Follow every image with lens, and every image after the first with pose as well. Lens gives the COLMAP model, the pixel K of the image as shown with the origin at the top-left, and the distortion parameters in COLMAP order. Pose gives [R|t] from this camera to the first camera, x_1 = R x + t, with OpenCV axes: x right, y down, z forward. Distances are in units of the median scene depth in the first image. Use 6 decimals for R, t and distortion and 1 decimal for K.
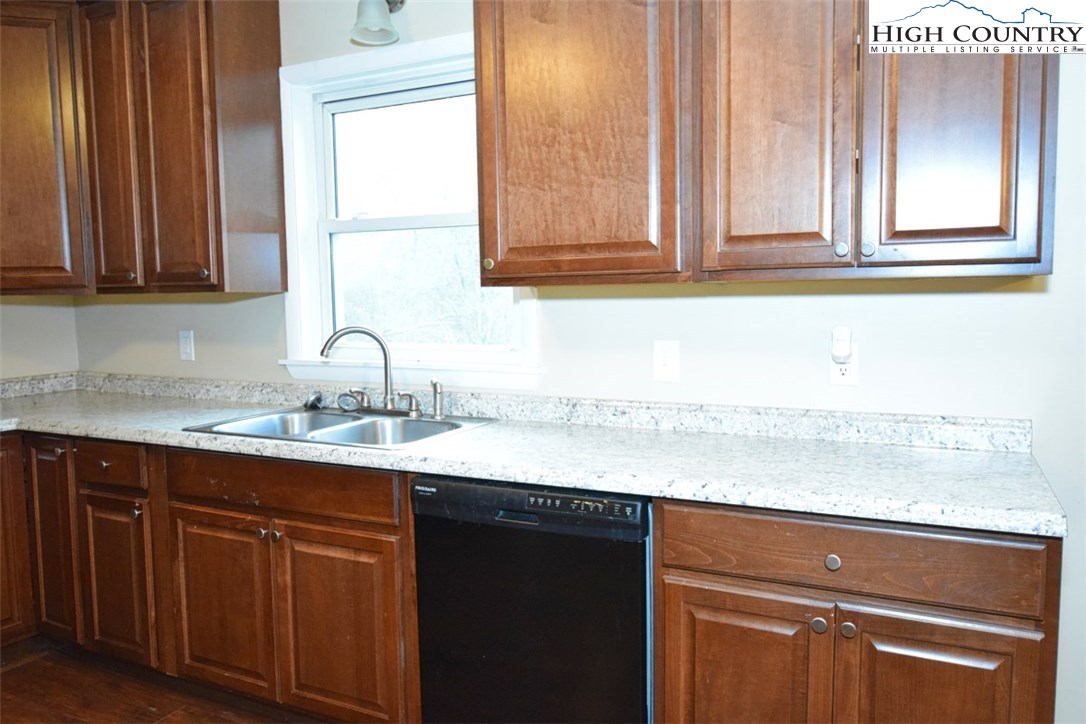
lens RADIAL K [[773.0, 0, 543.0], [0, 773.0, 362.0], [0, 0, 1]] dist [-0.000705, -0.005788]
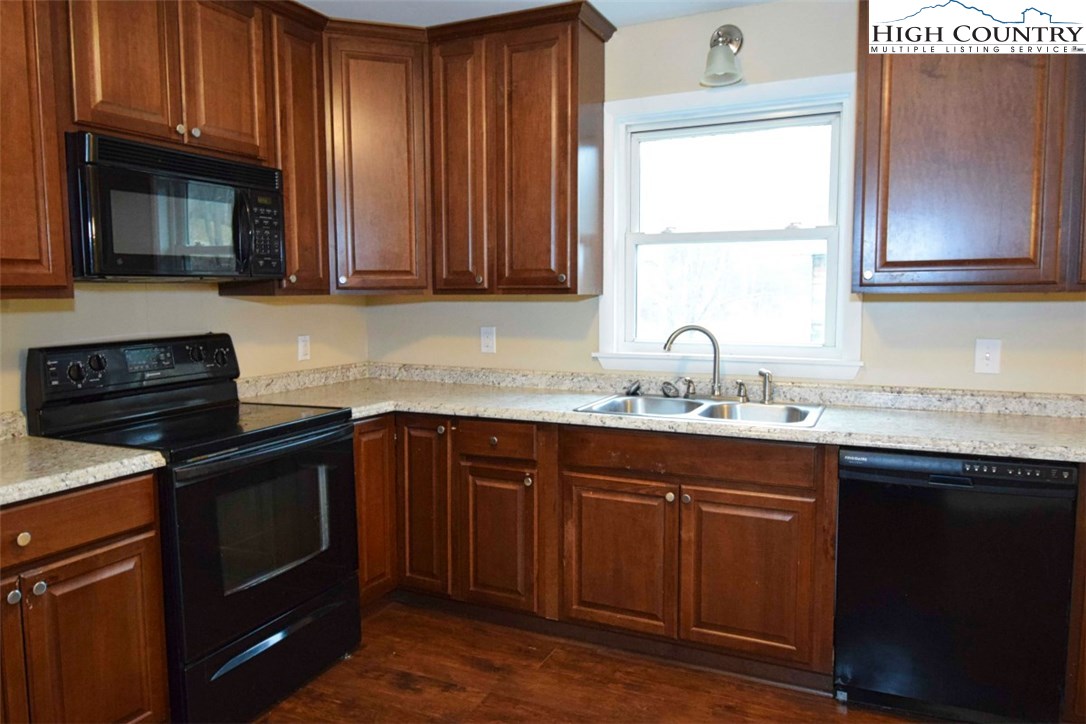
lens RADIAL K [[718.1, 0, 543.0], [0, 718.1, 362.0], [0, 0, 1]] dist [-0.001799, -0.001198]
pose [[0.999511, 0.008920, 0.029960, -0.510011], [-0.009019, 0.999954, 0.003187, 0.009206], [-0.029930, -0.003456, 0.999546, -0.090291]]
